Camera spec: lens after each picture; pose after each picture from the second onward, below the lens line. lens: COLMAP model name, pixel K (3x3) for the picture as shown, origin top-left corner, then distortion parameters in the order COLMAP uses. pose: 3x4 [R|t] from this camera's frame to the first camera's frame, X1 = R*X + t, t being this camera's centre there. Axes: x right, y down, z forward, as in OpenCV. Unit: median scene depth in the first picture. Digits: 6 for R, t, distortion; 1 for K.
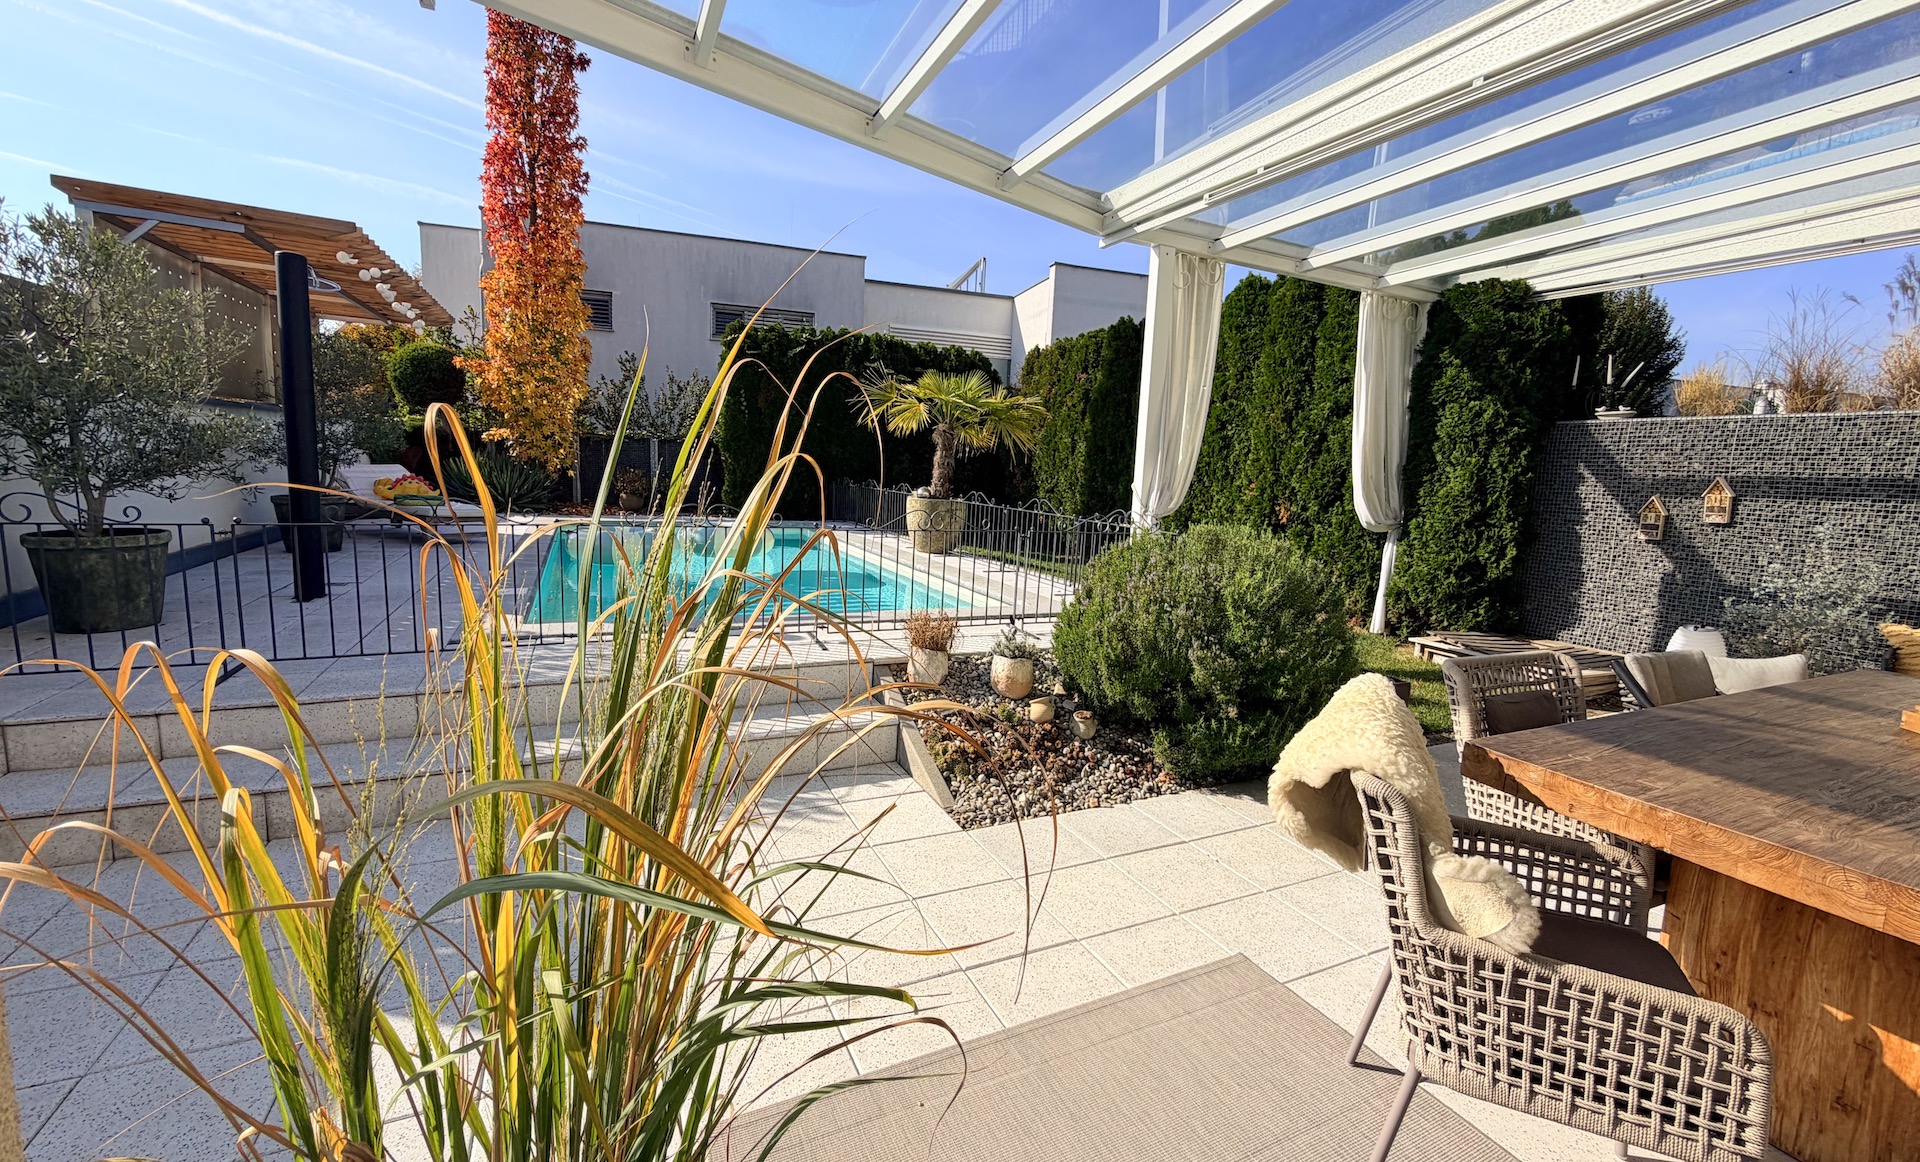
lens RADIAL K [[769.5, 0, 962.5], [0, 769.5, 579.0], [0, 0, 1]] dist [-0.000310, -0.000382]
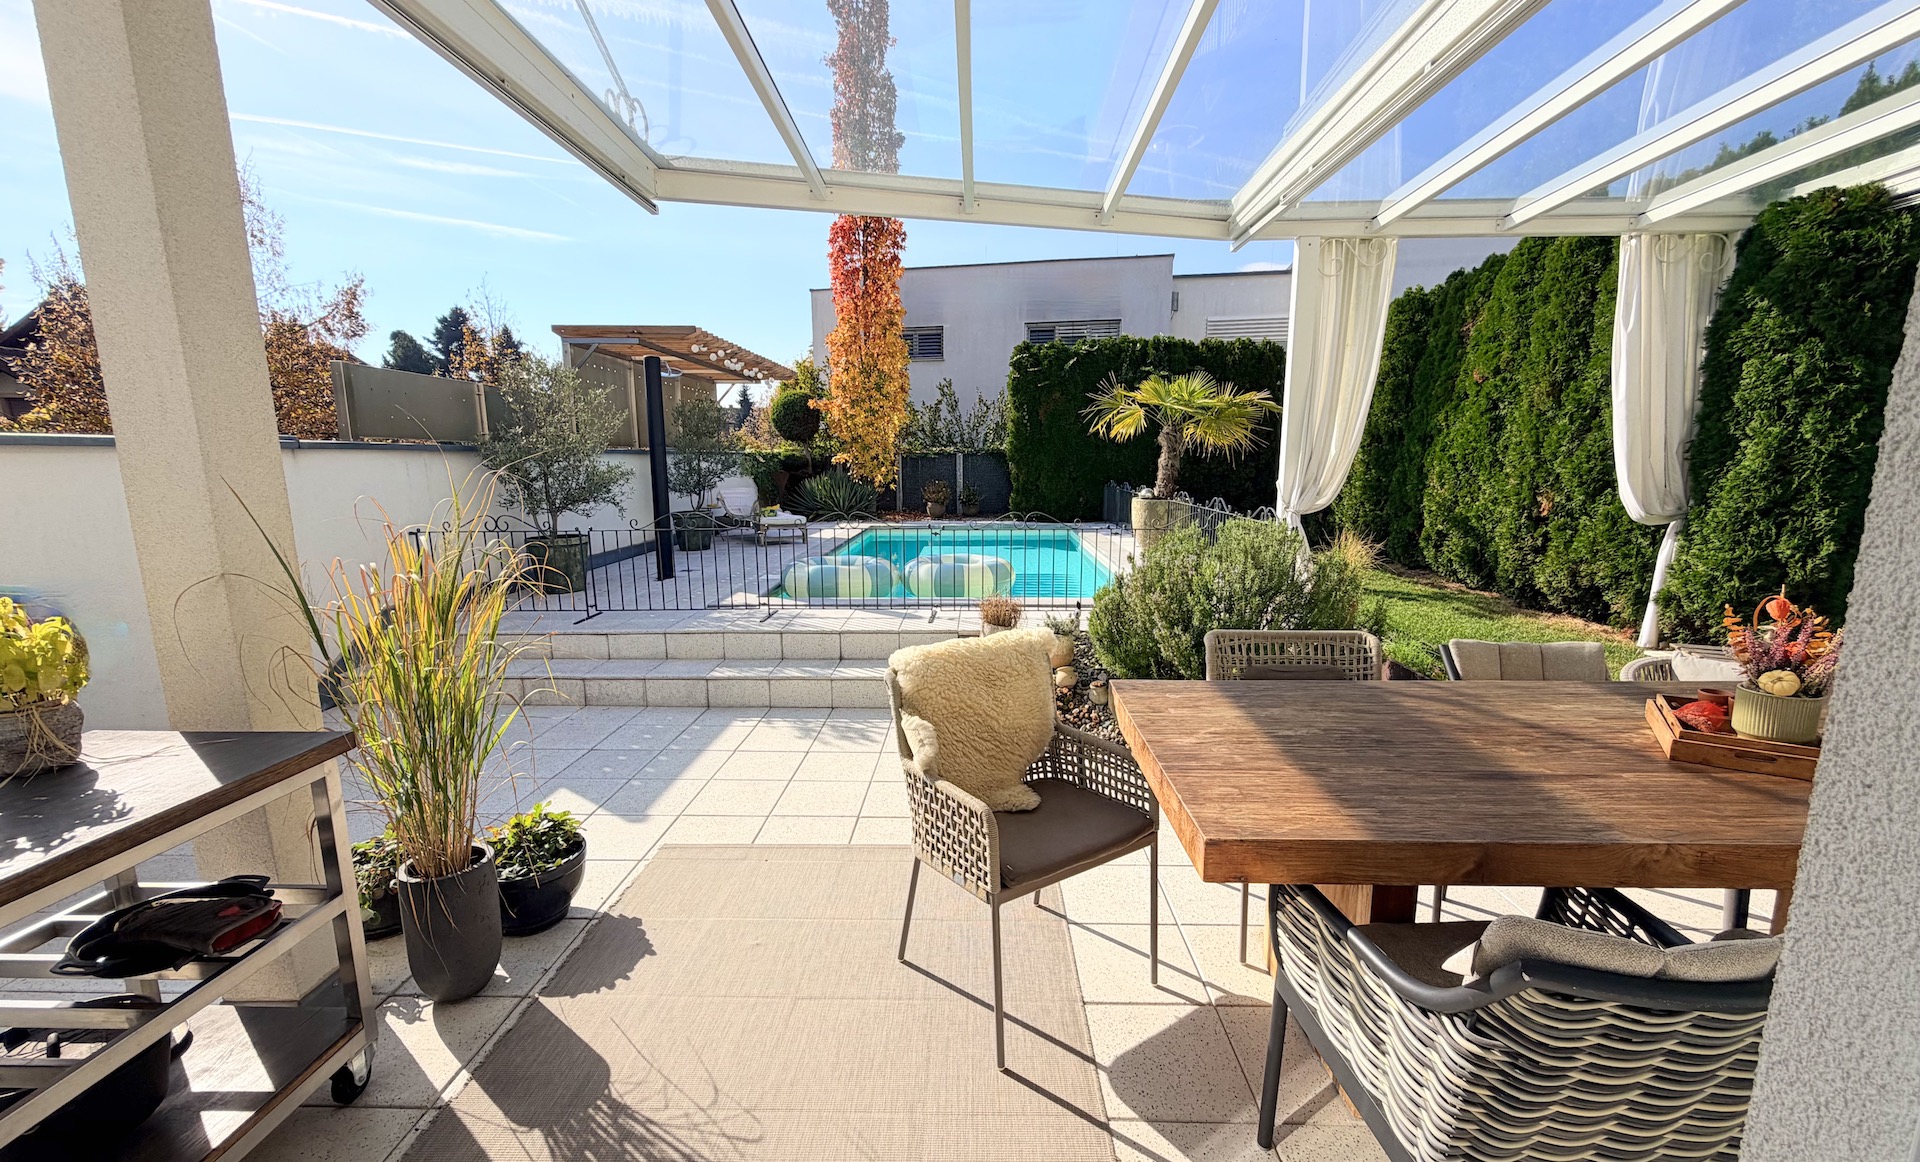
lens RADIAL K [[769.5, 0, 946.3], [0, 769.5, 611.2], [0, 0, 1]] dist [-0.000310, -0.000382]
pose [[0.888320, 0.034536, -0.457924, 0.260021], [-0.016988, 0.998957, 0.042386, 0.010017], [0.458911, -0.029873, 0.887980, -0.082022]]
